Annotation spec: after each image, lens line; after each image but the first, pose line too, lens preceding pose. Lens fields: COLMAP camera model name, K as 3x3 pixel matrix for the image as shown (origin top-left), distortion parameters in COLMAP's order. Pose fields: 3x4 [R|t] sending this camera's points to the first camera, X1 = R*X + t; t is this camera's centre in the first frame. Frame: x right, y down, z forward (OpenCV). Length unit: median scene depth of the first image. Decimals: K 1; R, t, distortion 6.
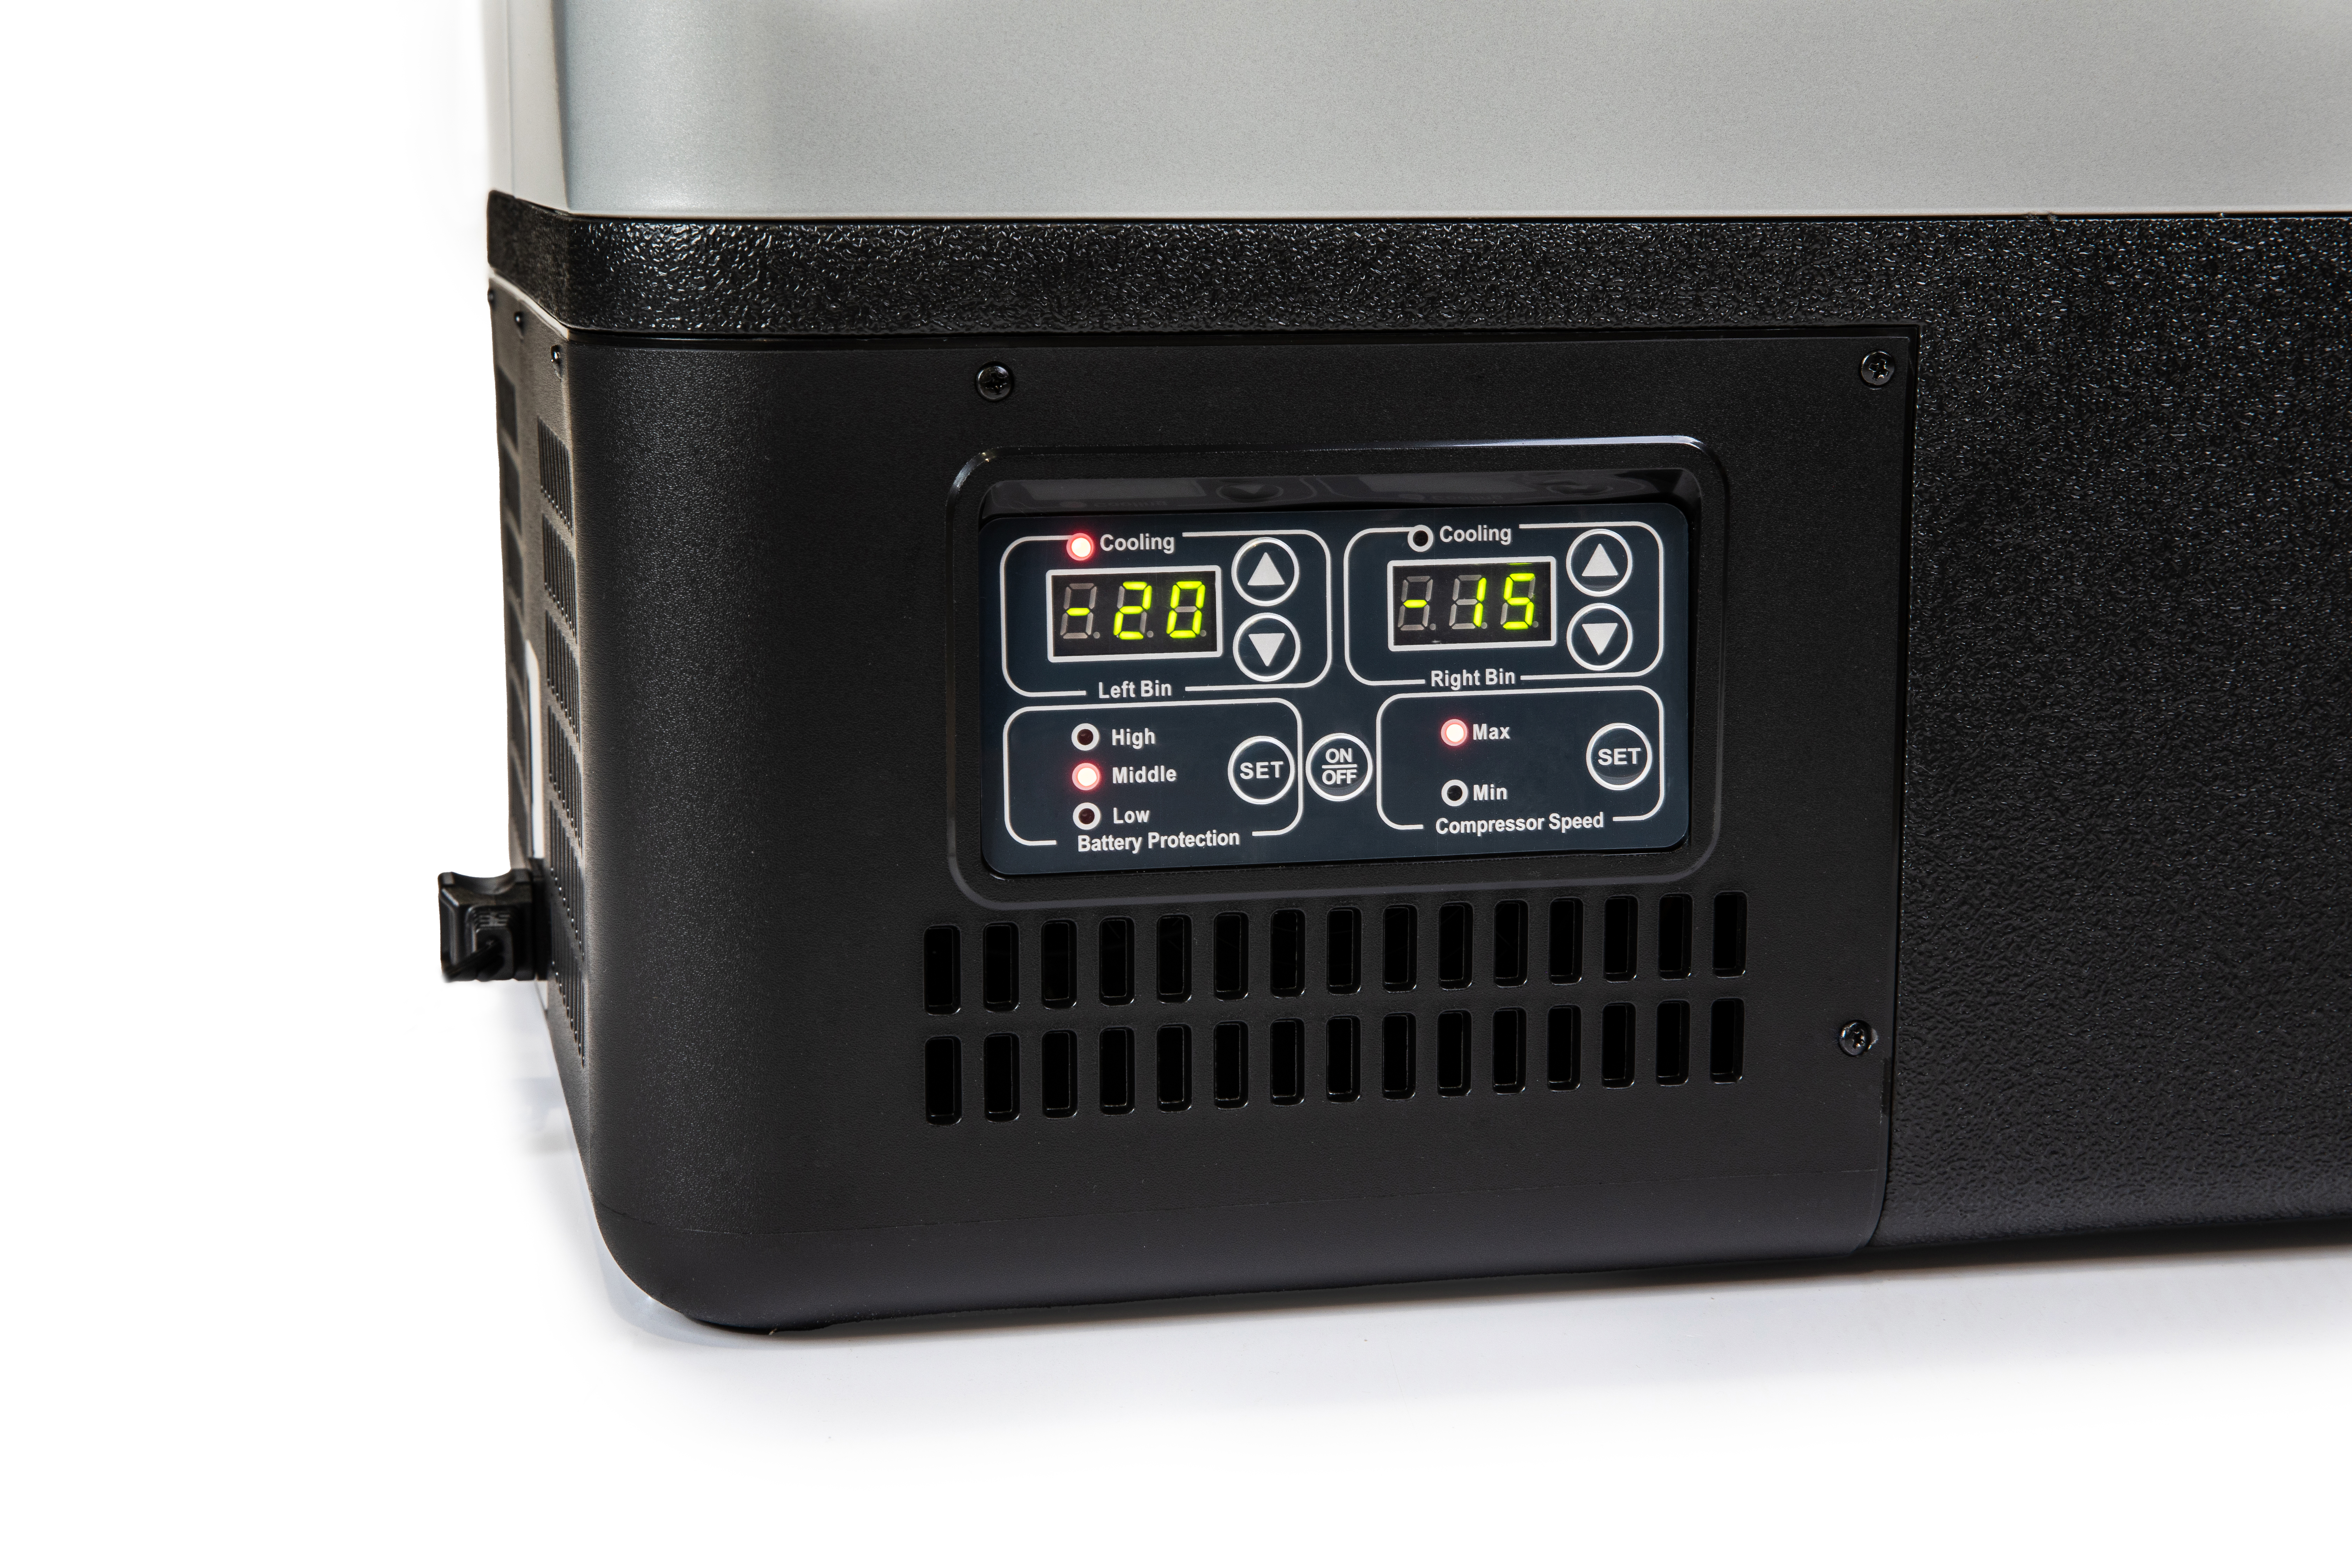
lens RADIAL K [[3989.4, 0, 1176.0], [0, 3989.4, 784.0], [0, 0, 1]] dist [0.043951, 0.653108]
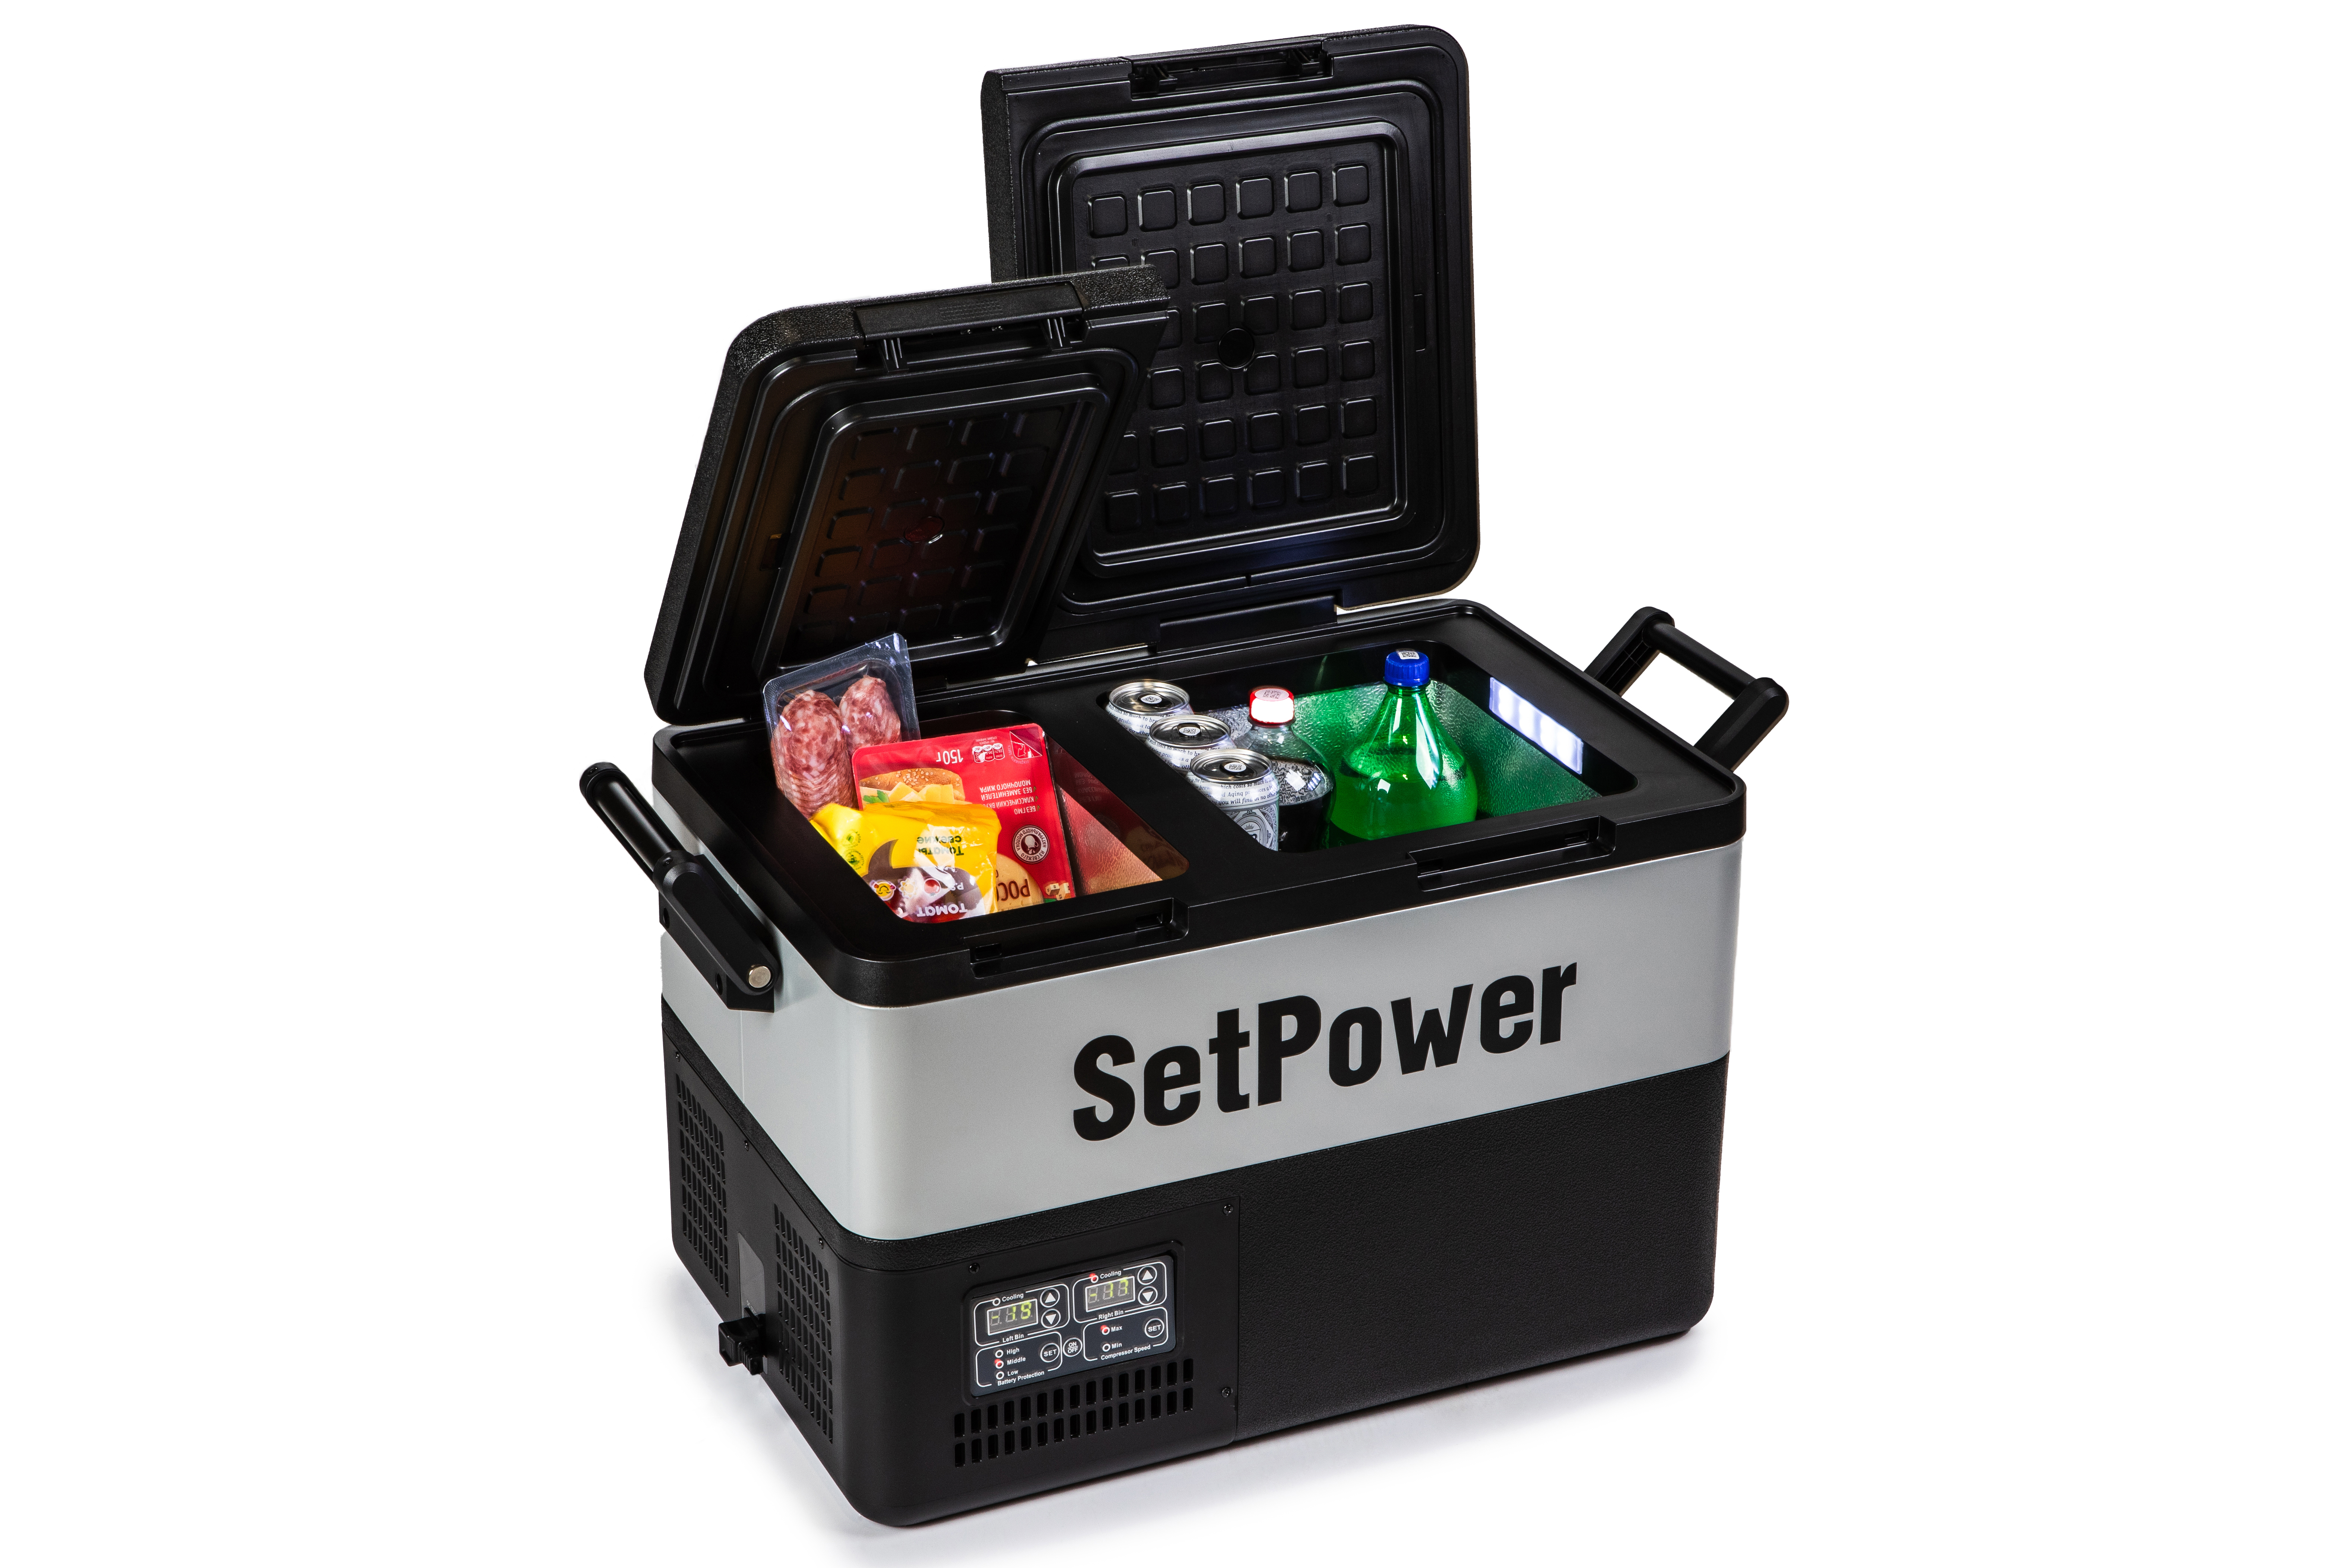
lens RADIAL K [[4302.1, 0, 1177.7], [0, 4302.1, 837.1], [0, 0, 1]] dist [0.118939, 0.087876]
pose [[0.977043, -0.085181, 0.195270, -0.527743], [0.033650, 0.966785, 0.253366, -1.297439], [-0.210366, -0.240978, 0.947457, -2.258347]]
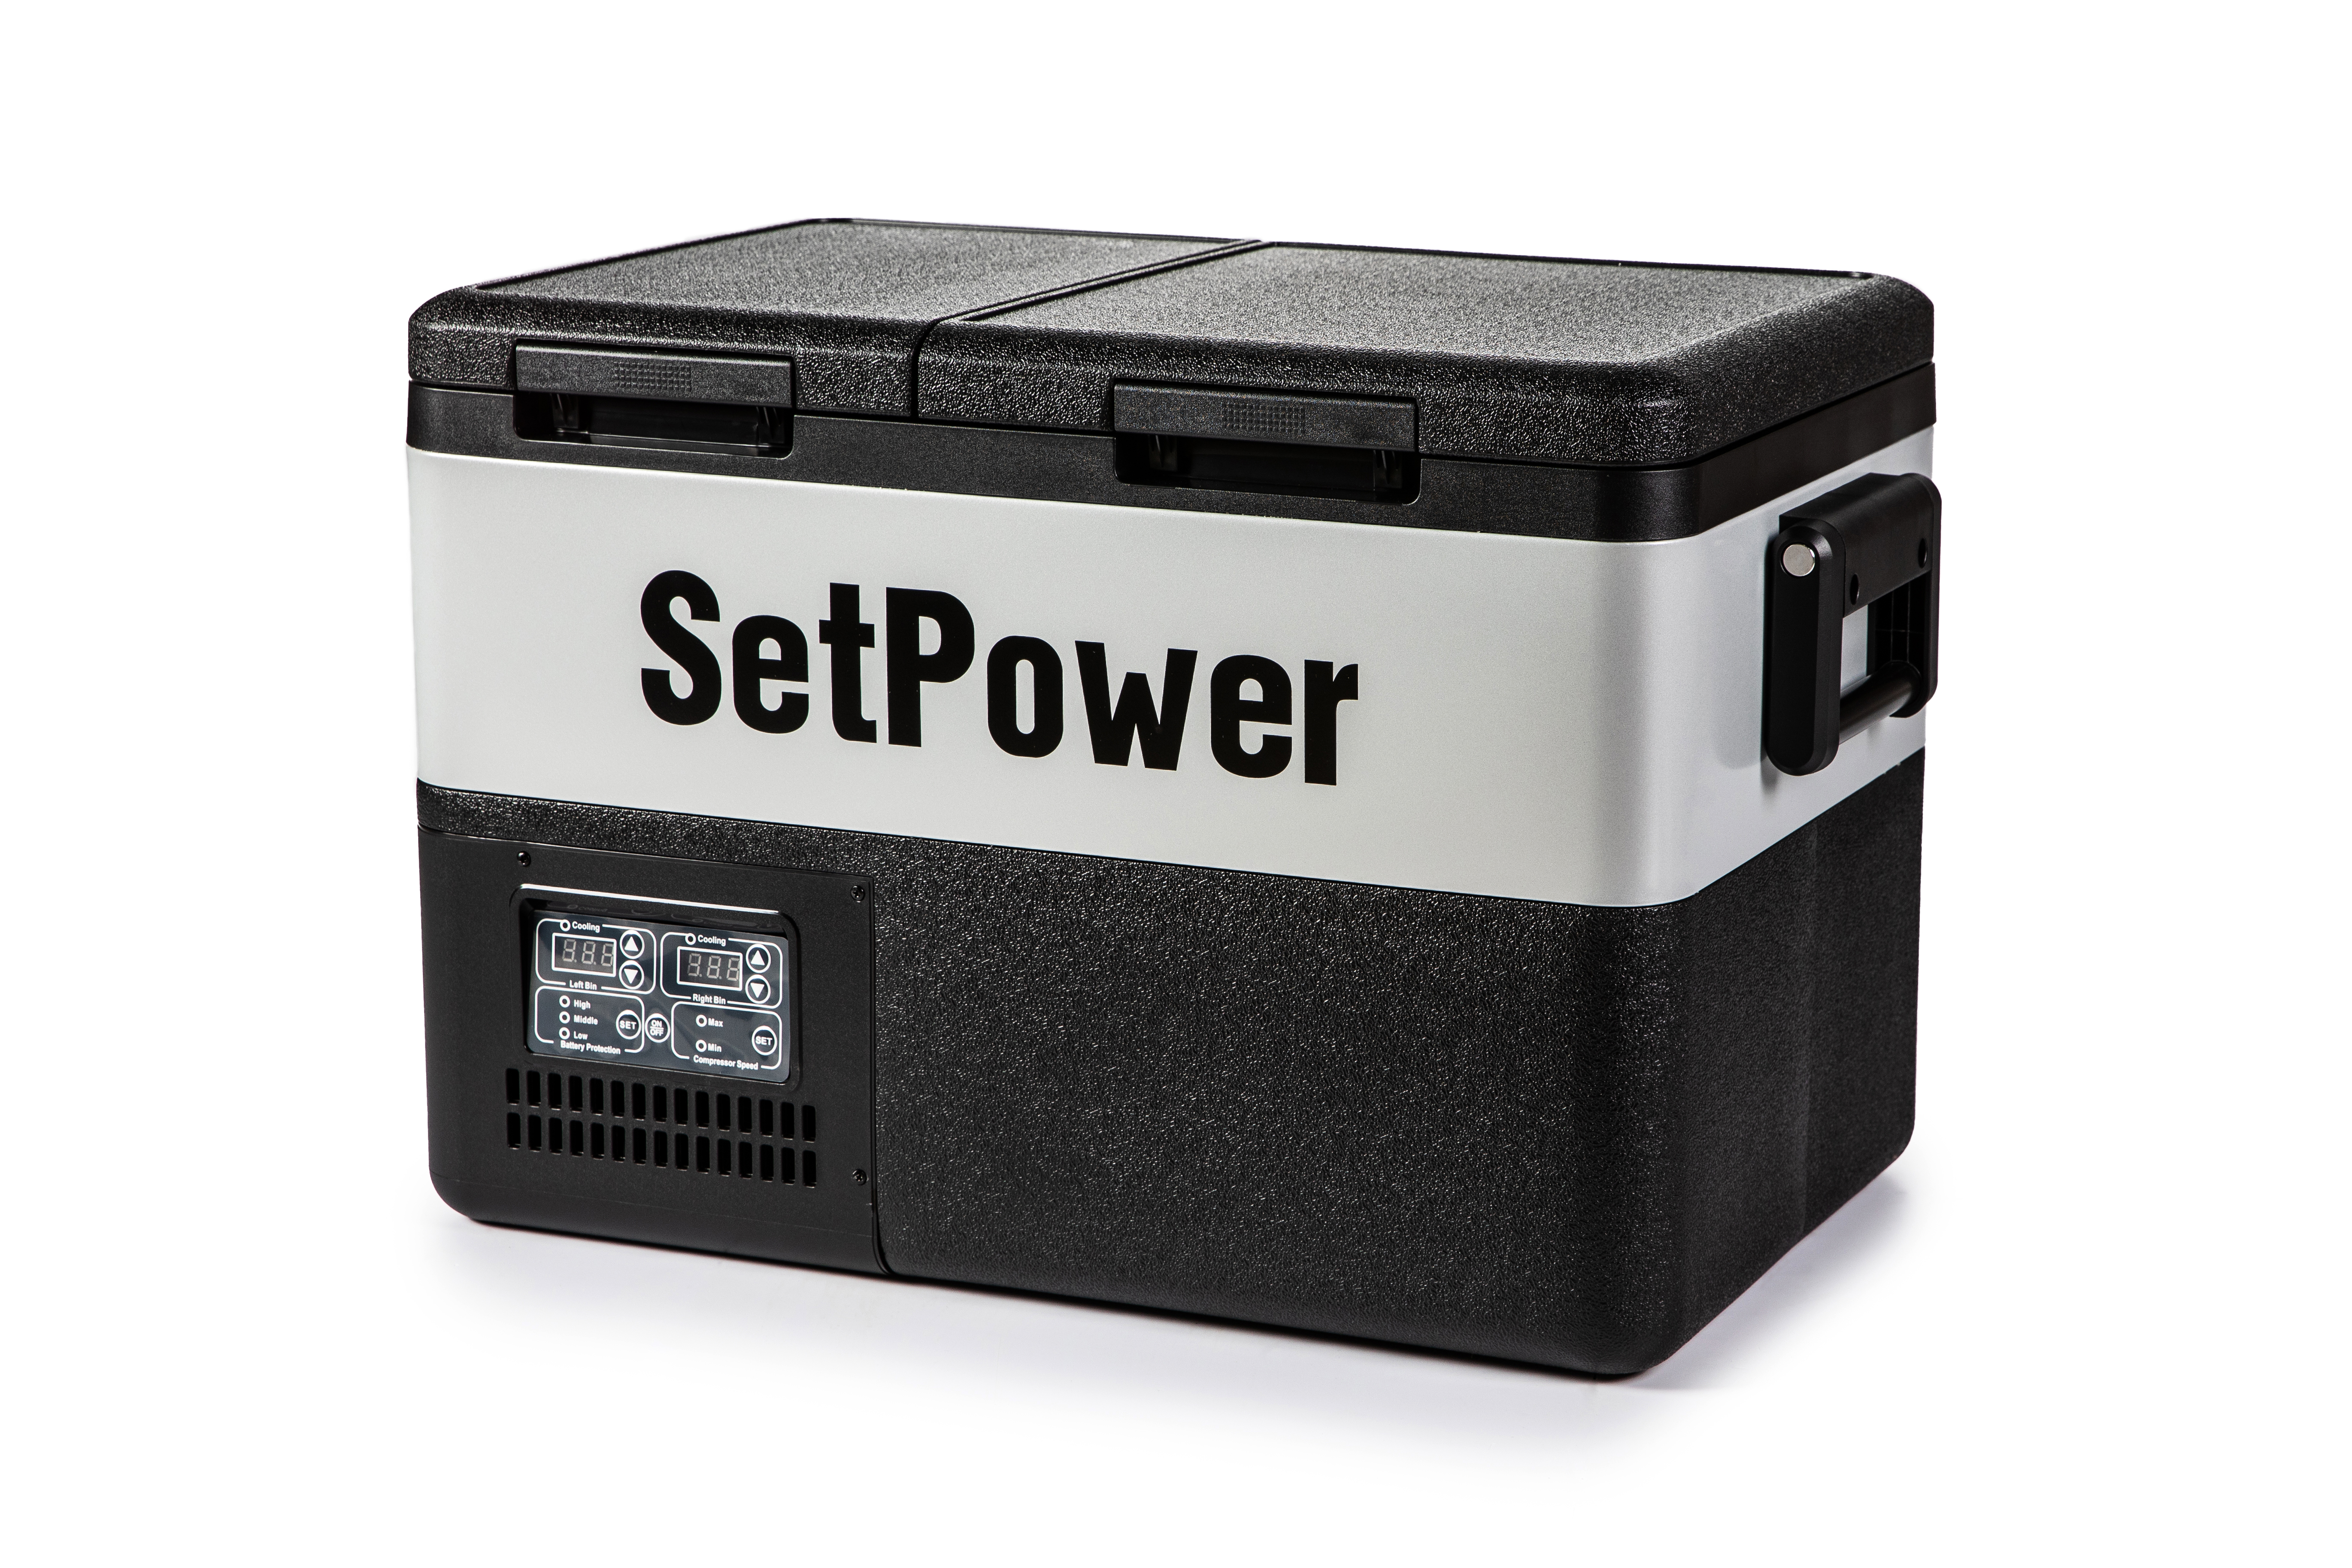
lens RADIAL K [[5182.6, 0, 1176.0], [0, 5182.6, 784.0], [0, 0, 1]] dist [0.191618, -0.556233]
pose [[0.798082, 0.125085, -0.589422, 2.115761], [-0.099934, 0.992145, 0.075237, -0.416570], [0.594204, -0.001142, 0.804314, -1.331490]]
